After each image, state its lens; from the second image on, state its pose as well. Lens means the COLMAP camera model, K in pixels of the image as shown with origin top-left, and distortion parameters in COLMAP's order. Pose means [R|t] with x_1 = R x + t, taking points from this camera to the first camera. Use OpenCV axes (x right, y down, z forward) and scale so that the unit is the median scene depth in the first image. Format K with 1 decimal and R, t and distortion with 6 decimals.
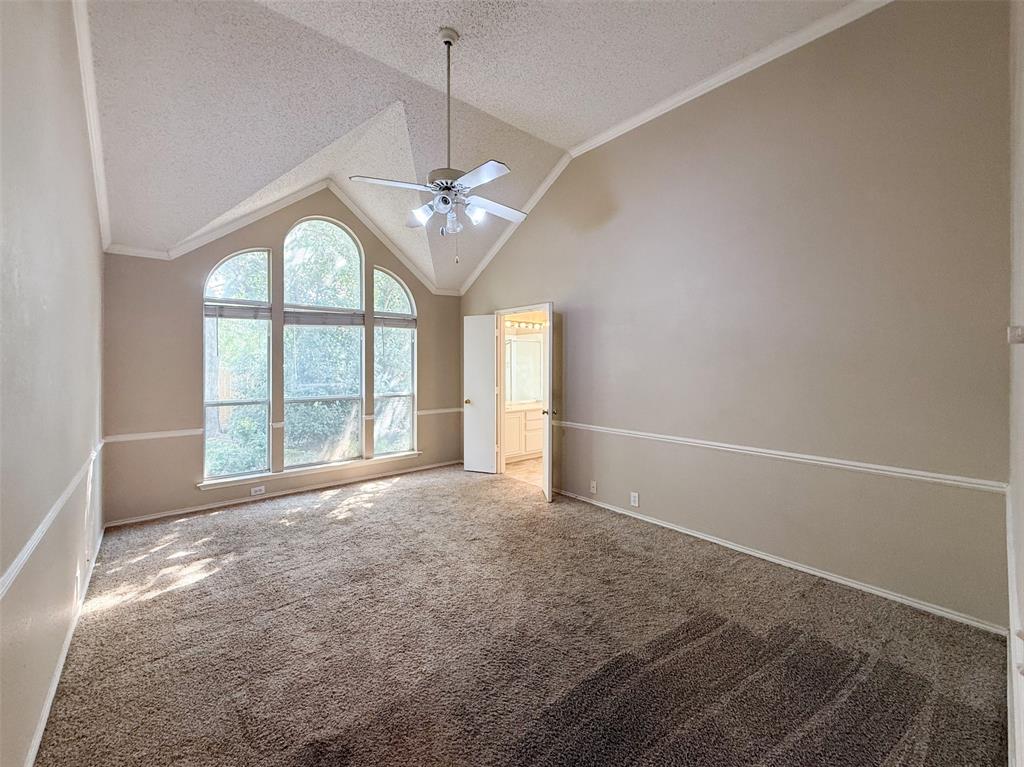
lens RADIAL K [[415.9, 0, 514.3], [0, 415.9, 374.7], [0, 0, 1]] dist [0.002057, -0.001140]
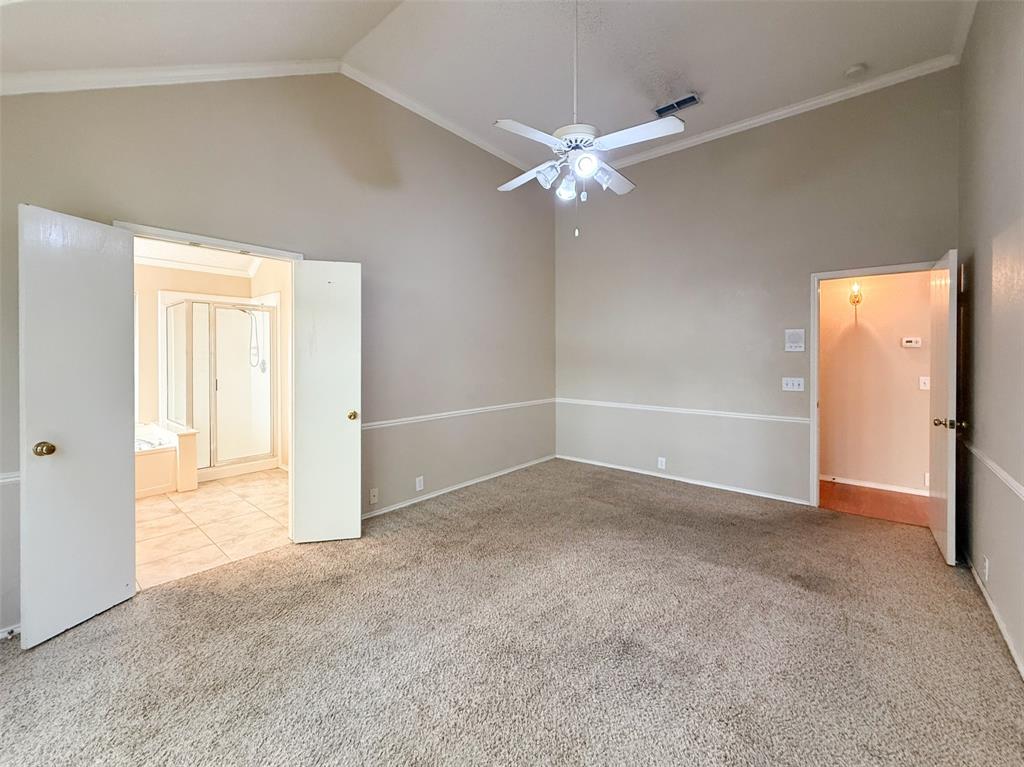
lens RADIAL K [[415.9, 0, 510.5], [0, 415.9, 358.2], [0, 0, 1]] dist [0.002057, -0.001140]
pose [[-0.150433, -0.006492, 0.988599, -0.735990], [0.019947, 0.999755, 0.009600, -0.010295], [-0.988419, 0.021164, -0.150266, 0.919408]]
